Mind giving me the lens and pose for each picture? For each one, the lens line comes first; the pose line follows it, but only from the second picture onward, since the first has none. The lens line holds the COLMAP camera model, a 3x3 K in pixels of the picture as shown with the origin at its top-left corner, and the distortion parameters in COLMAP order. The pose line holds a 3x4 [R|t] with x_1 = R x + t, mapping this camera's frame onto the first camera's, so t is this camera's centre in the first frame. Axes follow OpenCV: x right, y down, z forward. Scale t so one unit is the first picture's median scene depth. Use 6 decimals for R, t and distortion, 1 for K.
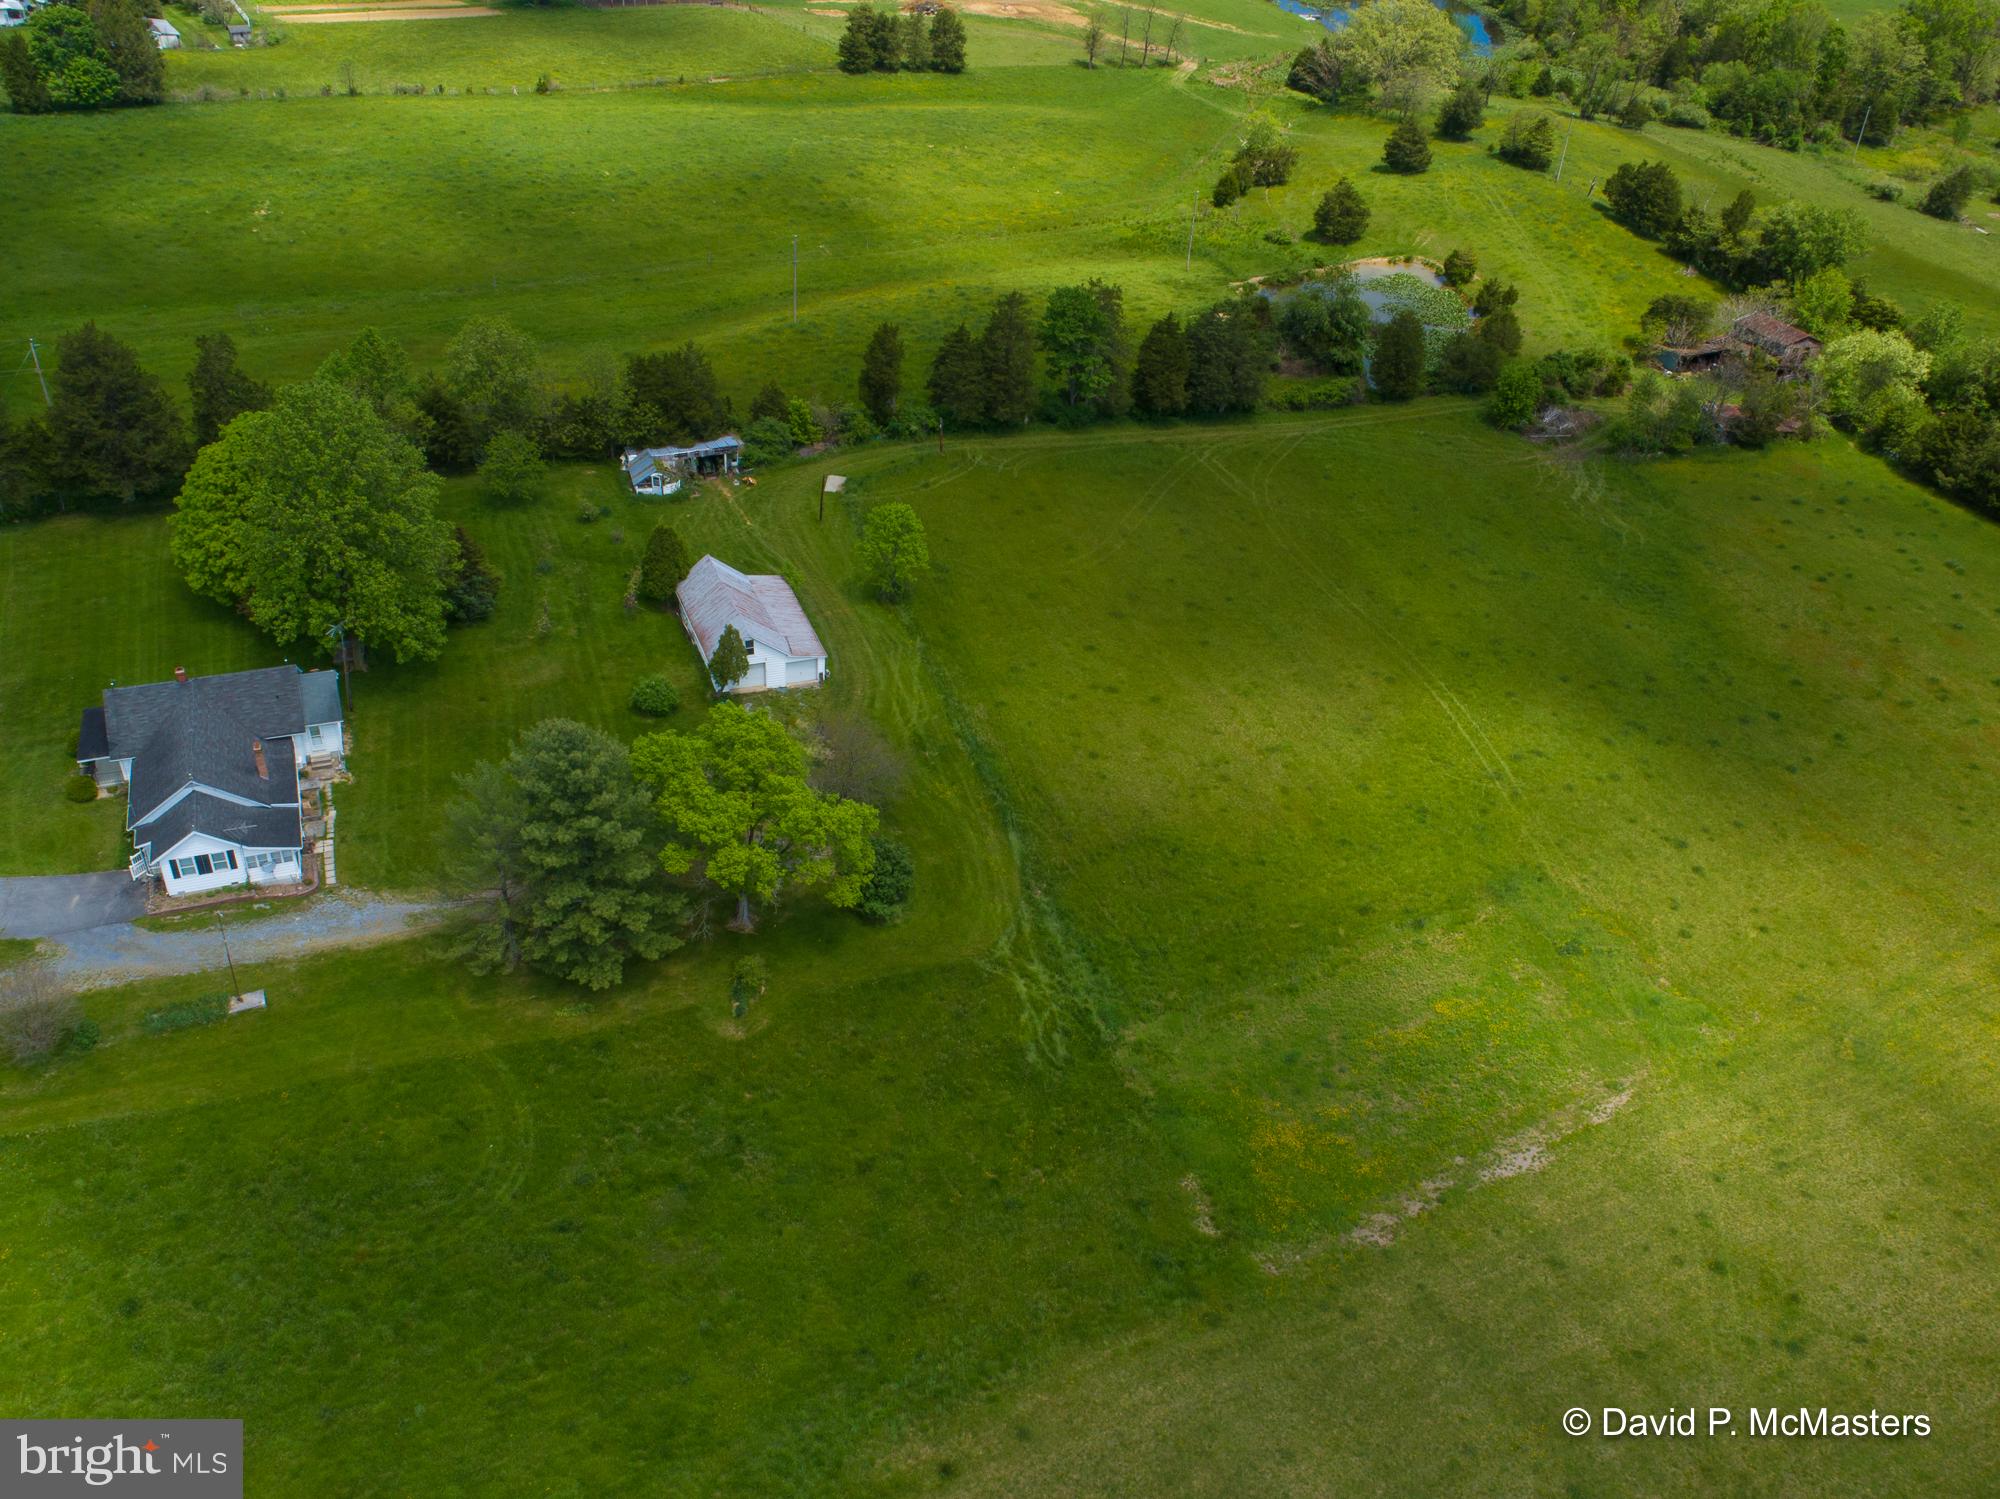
lens RADIAL K [[1637.2, 0, 1000.0], [0, 1637.2, 749.5], [0, 0, 1]] dist [-0.019245, 0.004247]
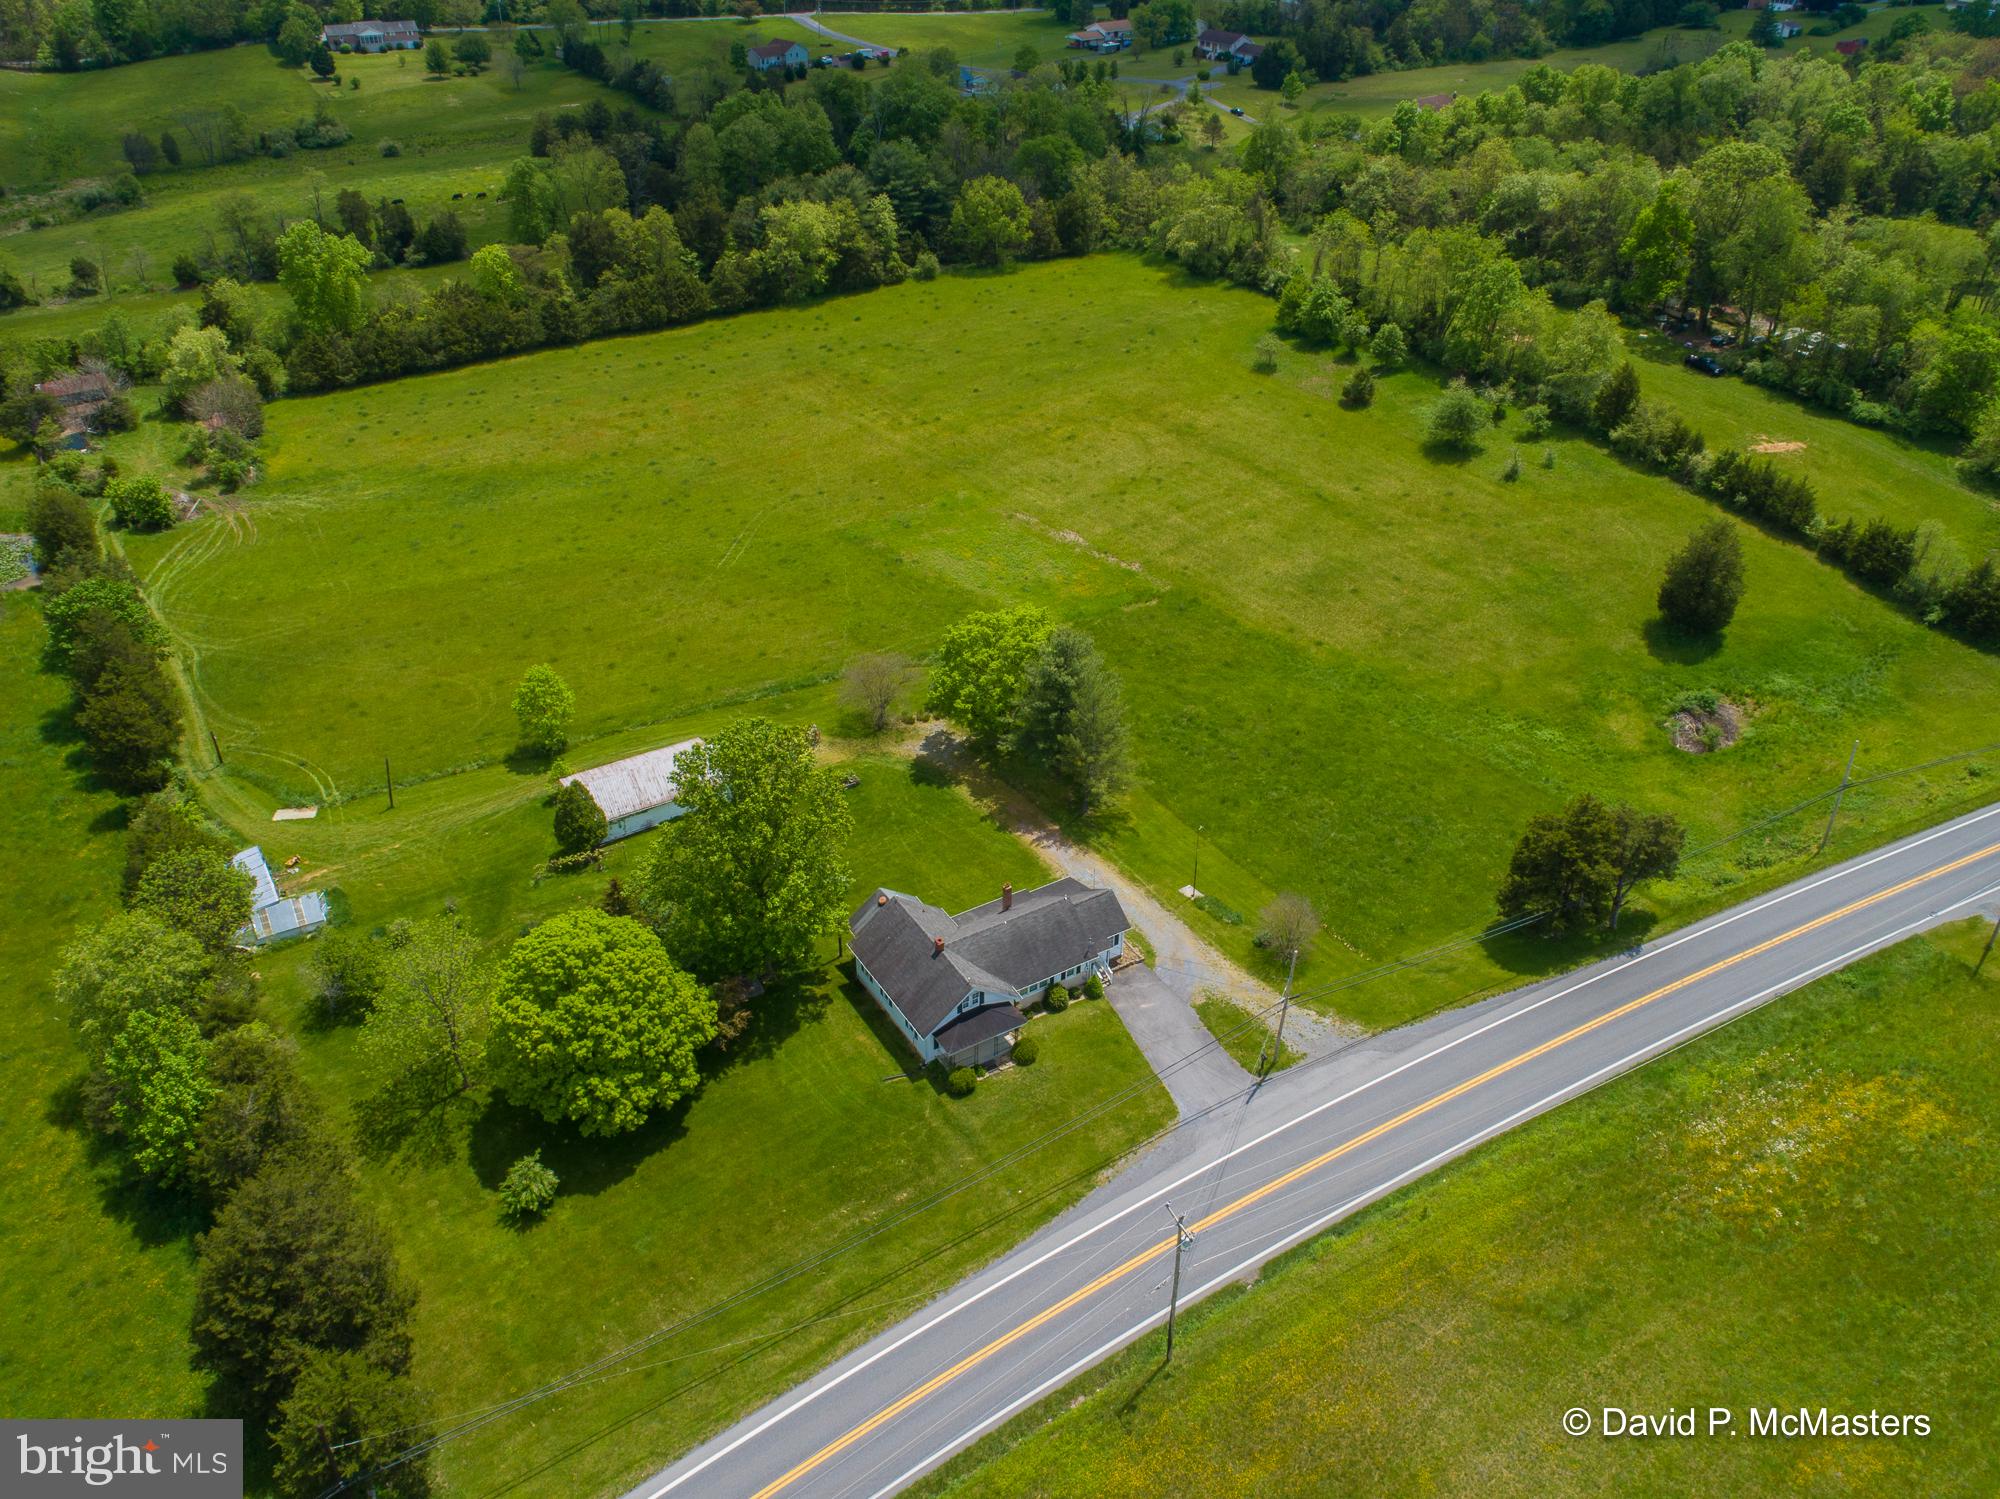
lens RADIAL K [[1518.5, 0, 999.7], [0, 1518.5, 754.5], [0, 0, 1]] dist [-0.021316, 0.013253]
pose [[-0.178391, -0.591905, 0.786019, -0.842999], [0.542971, 0.606978, 0.580310, -0.471449], [-0.820585, 0.530307, 0.213108, 0.470275]]
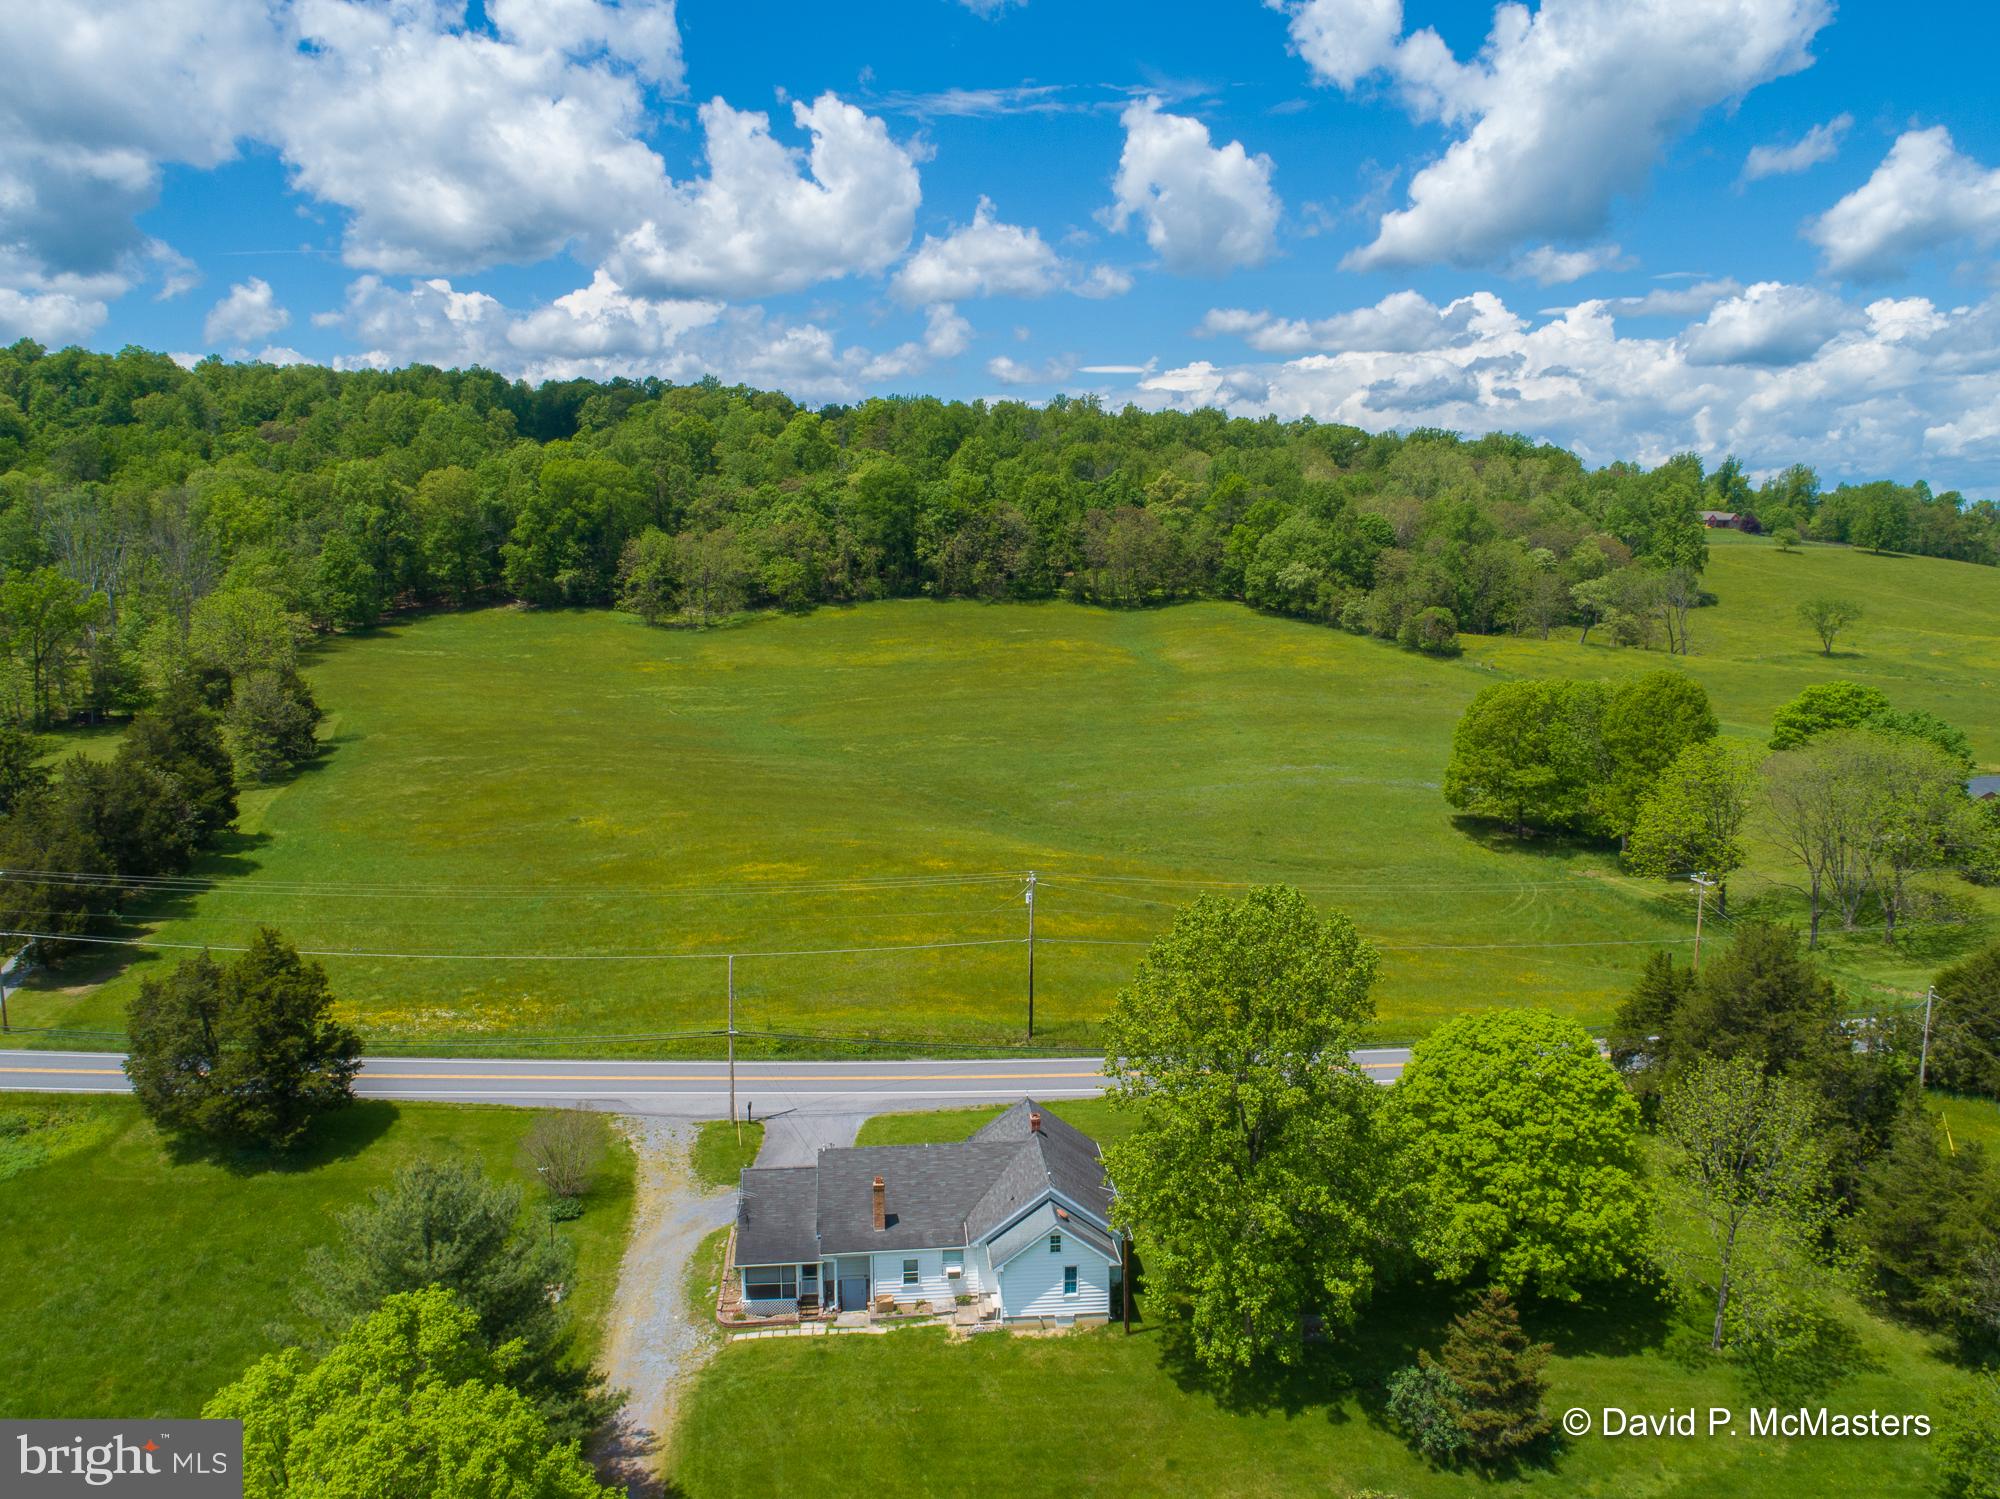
lens RADIAL K [[1518.5, 0, 999.7], [0, 1518.5, 754.5], [0, 0, 1]] dist [-0.021316, 0.013253]
pose [[-0.277424, 0.082966, -0.957158, 0.142579], [-0.557421, 0.797535, 0.230694, -0.244306], [0.782507, 0.597540, -0.175008, 0.692336]]
